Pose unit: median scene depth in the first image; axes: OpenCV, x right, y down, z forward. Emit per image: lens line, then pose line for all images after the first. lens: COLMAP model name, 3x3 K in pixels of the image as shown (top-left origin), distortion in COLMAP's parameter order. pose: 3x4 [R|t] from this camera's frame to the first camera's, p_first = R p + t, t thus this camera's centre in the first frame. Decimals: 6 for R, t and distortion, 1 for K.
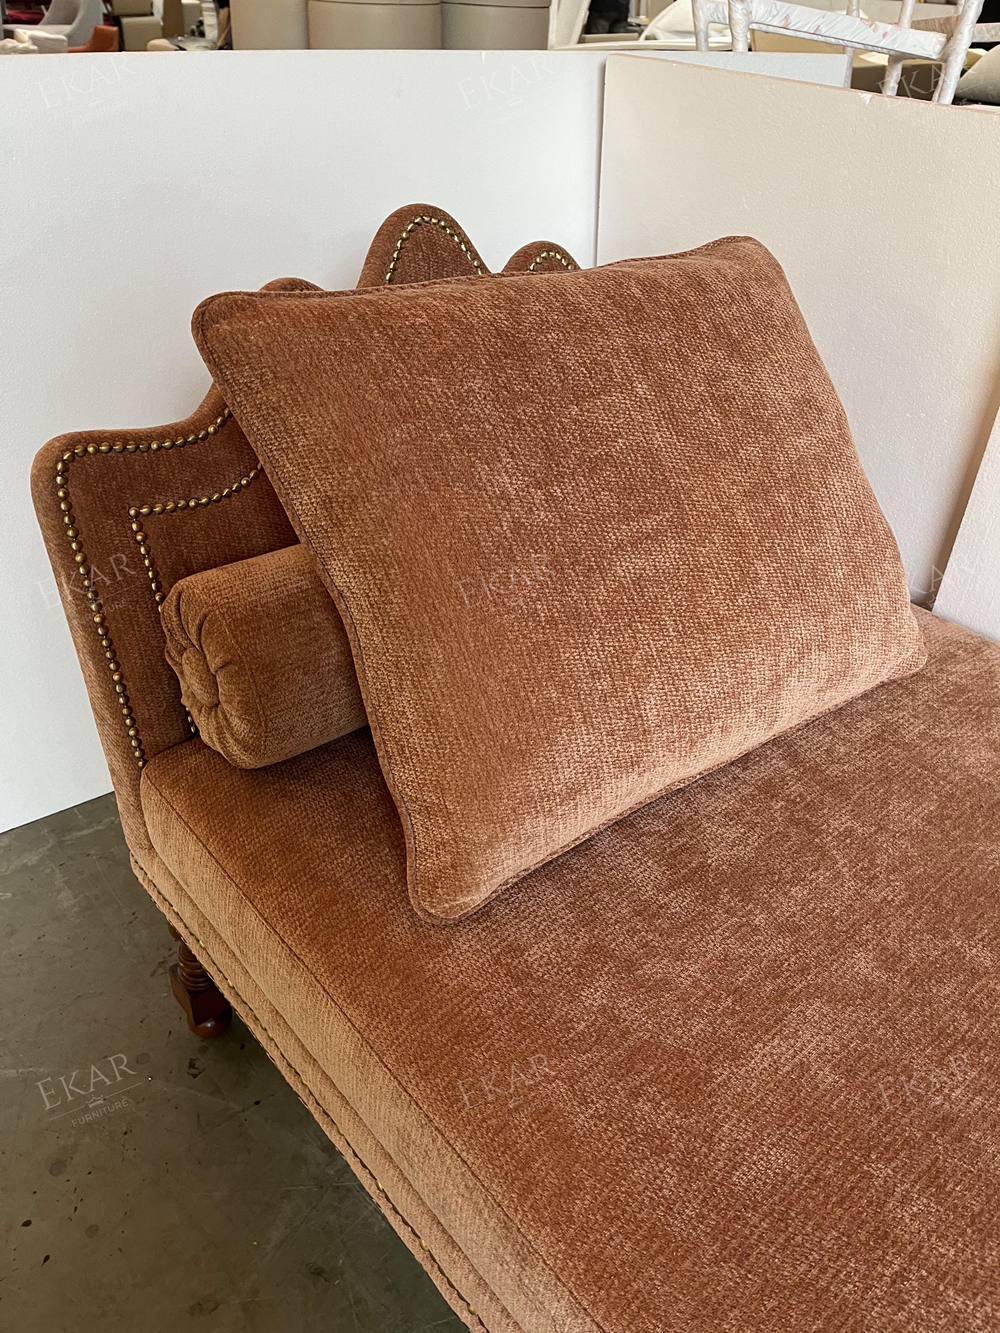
lens RADIAL K [[1018.4, 0, 500.0], [0, 1018.4, 666.5], [0, 0, 1]] dist [0.091446, -0.141603]
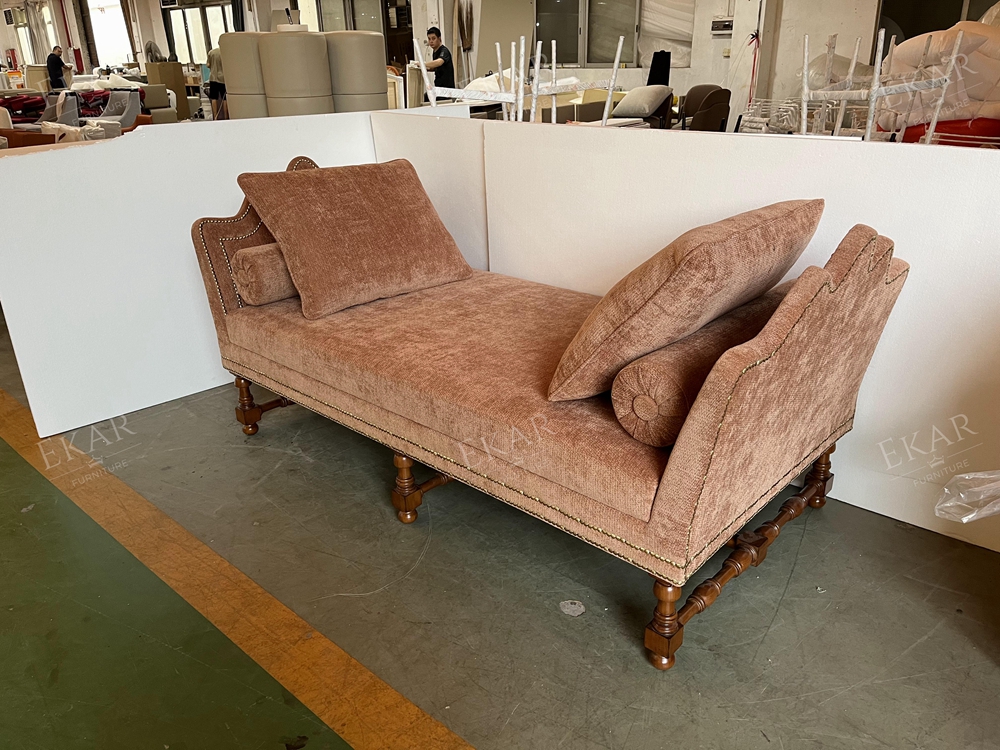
lens RADIAL K [[764.0, 0, 500.0], [0, 764.0, 375.0], [0, 0, 1]] dist [0.091446, -0.141603]
pose [[0.990615, -0.107238, 0.084751, 0.240412], [0.122288, 0.972327, -0.199061, 0.716401], [-0.061059, 0.207557, 0.976316, -1.169516]]
